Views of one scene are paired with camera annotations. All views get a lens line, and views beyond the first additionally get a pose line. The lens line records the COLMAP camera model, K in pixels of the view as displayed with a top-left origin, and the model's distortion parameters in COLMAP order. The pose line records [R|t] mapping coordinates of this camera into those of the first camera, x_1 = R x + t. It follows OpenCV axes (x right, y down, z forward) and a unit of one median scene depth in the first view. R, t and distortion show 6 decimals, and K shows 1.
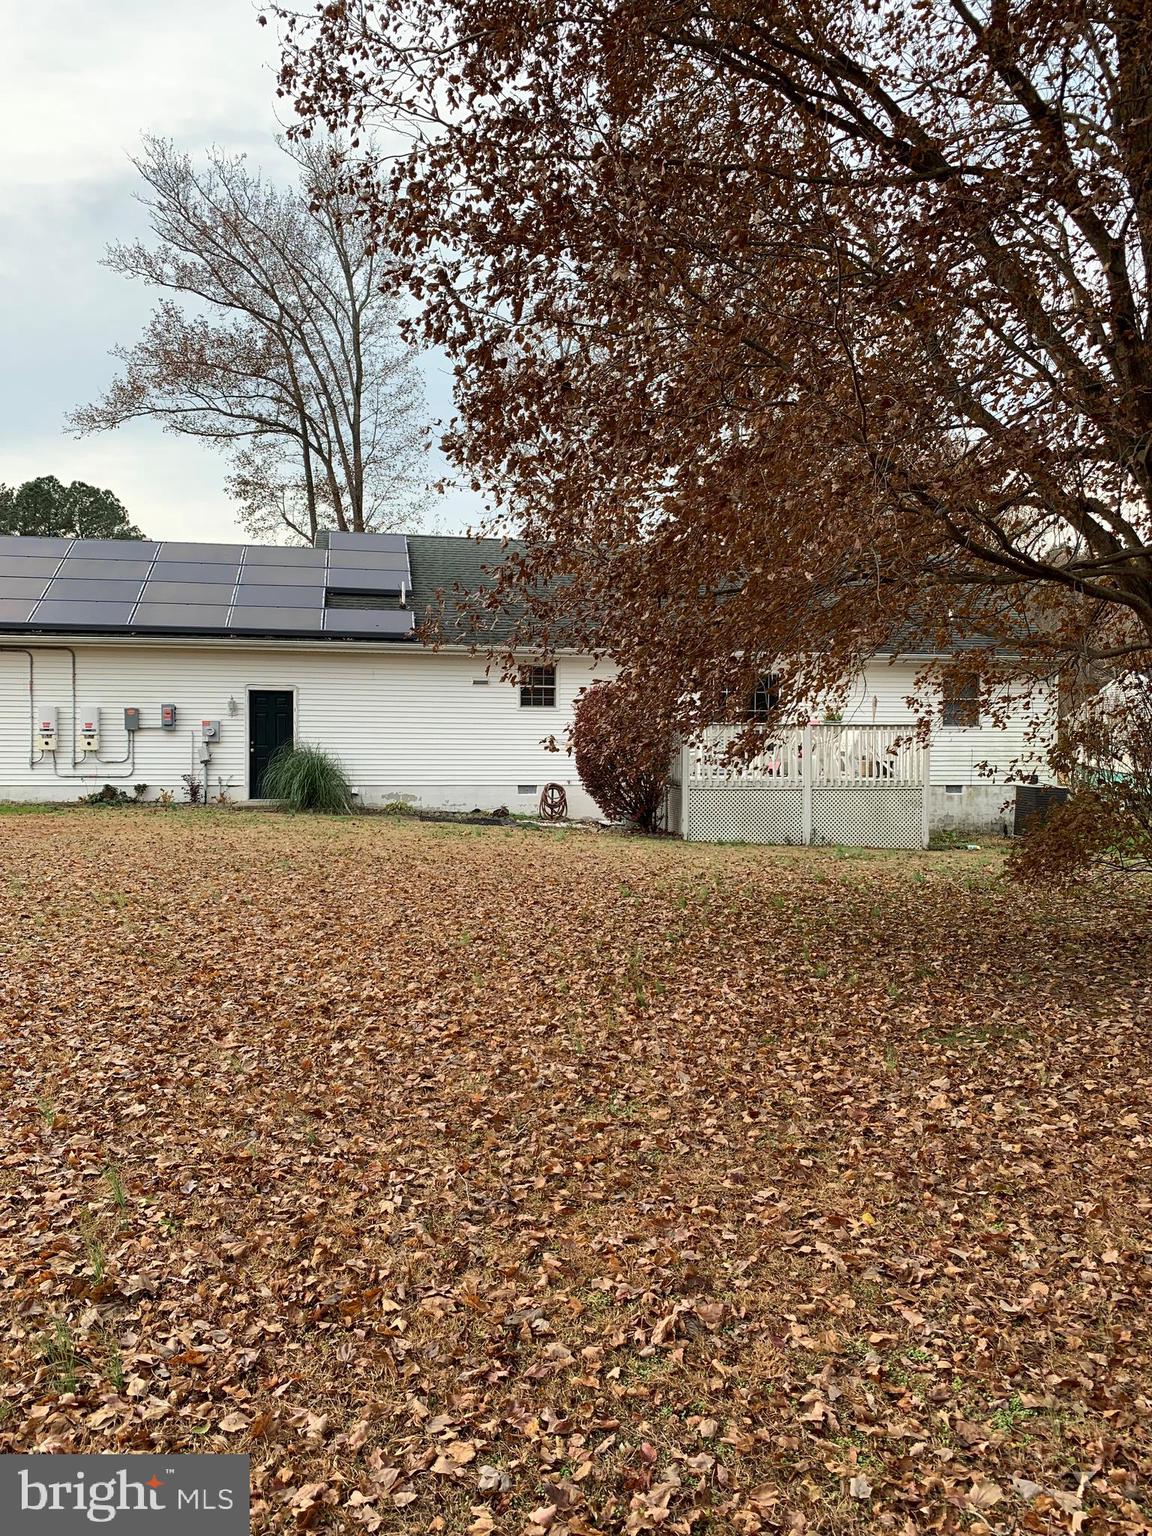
lens RADIAL K [[1168.9, 0, 570.0], [0, 1168.9, 767.5], [0, 0, 1]] dist [0.015788, -0.005654]
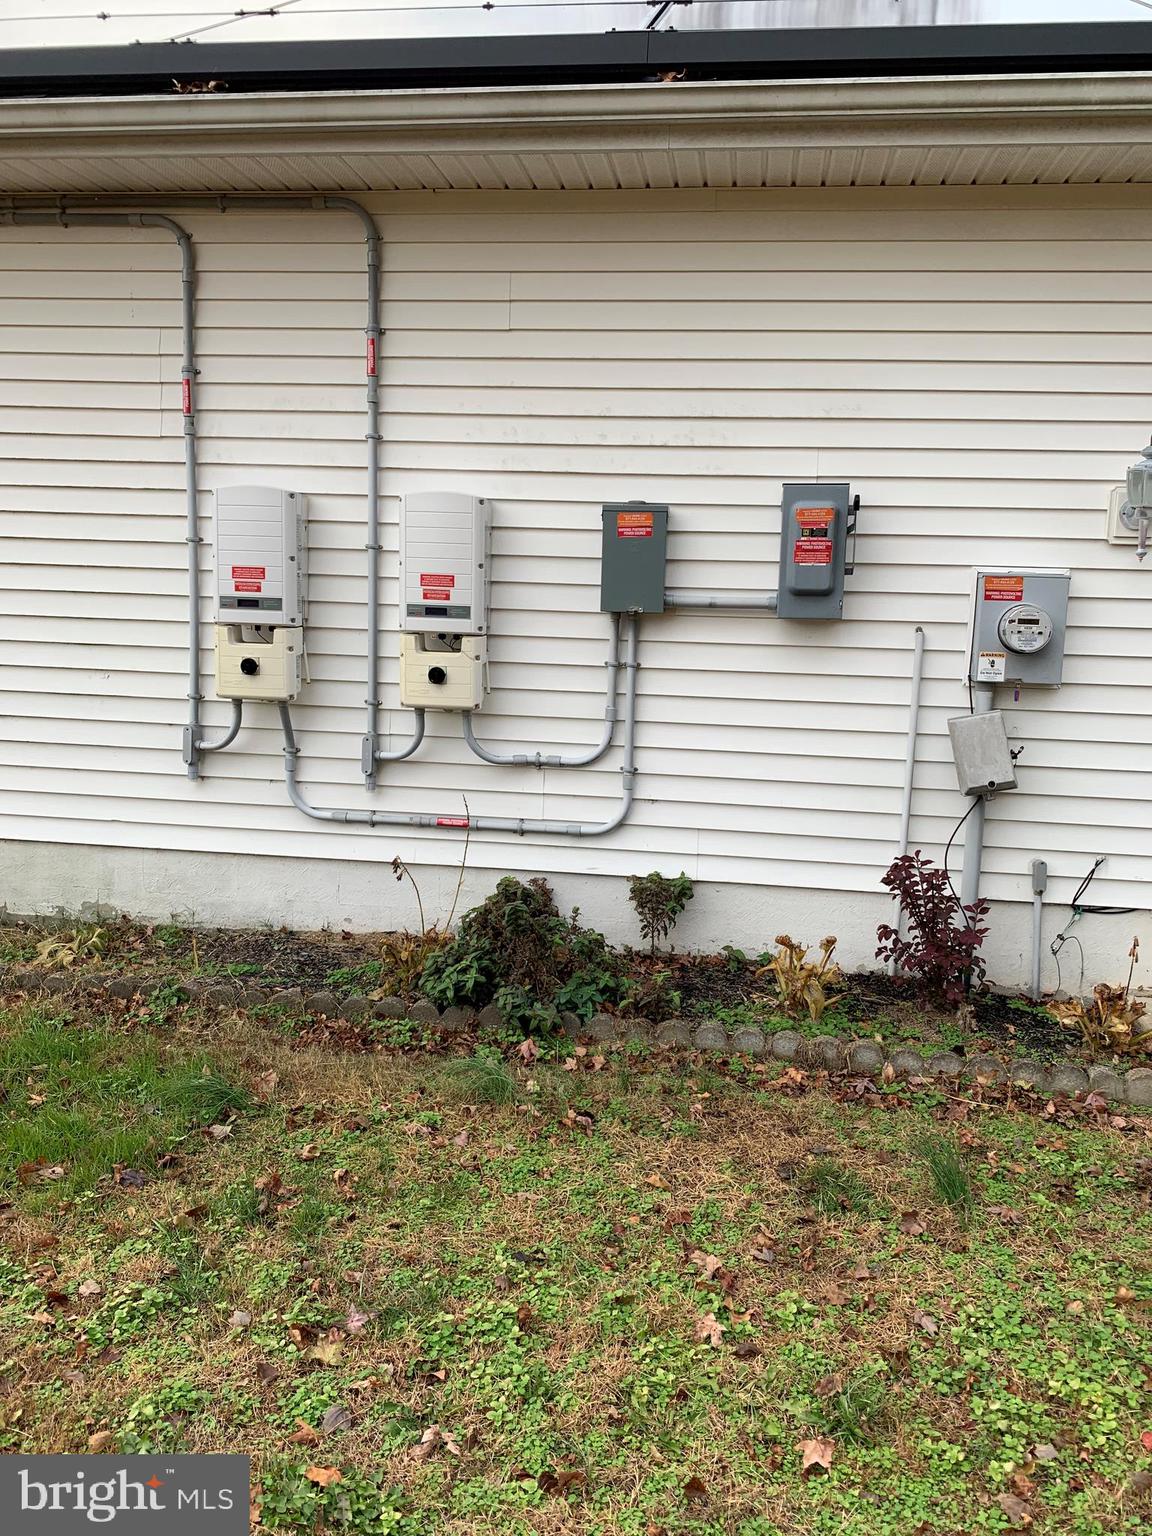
lens RADIAL K [[1168.9, 0, 576.9], [0, 1168.9, 766.1], [0, 0, 1]] dist [0.015788, -0.005654]
pose [[0.953171, 0.065397, -0.295277, -0.322344], [-0.034583, 0.993505, 0.108403, -0.027470], [0.300448, -0.093115, 0.949242, 0.803557]]
